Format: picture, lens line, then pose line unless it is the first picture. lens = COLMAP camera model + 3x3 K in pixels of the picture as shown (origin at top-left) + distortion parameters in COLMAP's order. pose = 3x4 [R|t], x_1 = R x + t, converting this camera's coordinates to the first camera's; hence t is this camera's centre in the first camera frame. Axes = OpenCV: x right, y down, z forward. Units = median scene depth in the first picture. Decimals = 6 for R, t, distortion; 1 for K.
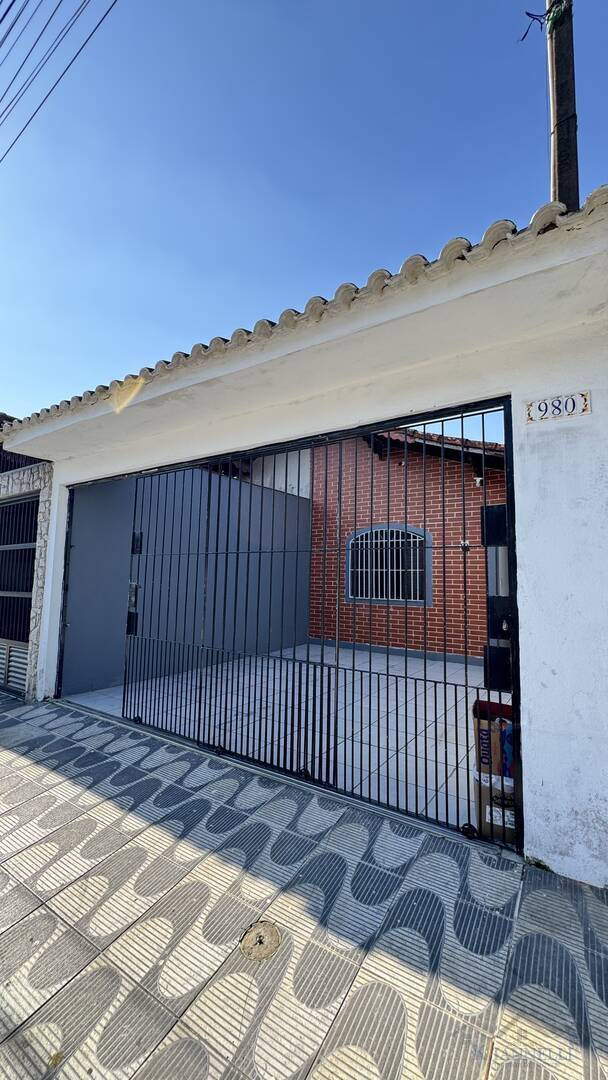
lens RADIAL K [[434.0, 0, 304.0], [0, 434.0, 540.0], [0, 0, 1]] dist [-0.004548, 0.000621]
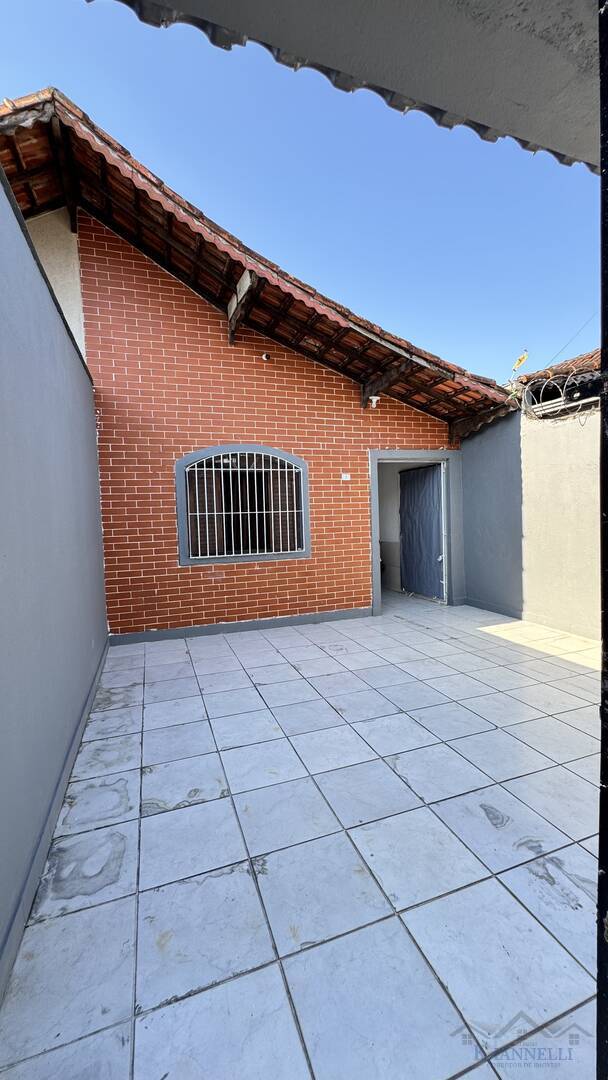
lens RADIAL K [[434.0, 0, 304.0], [0, 434.0, 540.0], [0, 0, 1]] dist [-0.004548, 0.000621]
pose [[0.583171, -0.084720, 0.807920, -0.404471], [-0.029710, 0.991657, 0.125432, 0.029805], [-0.811806, -0.097151, 0.575788, 0.666523]]
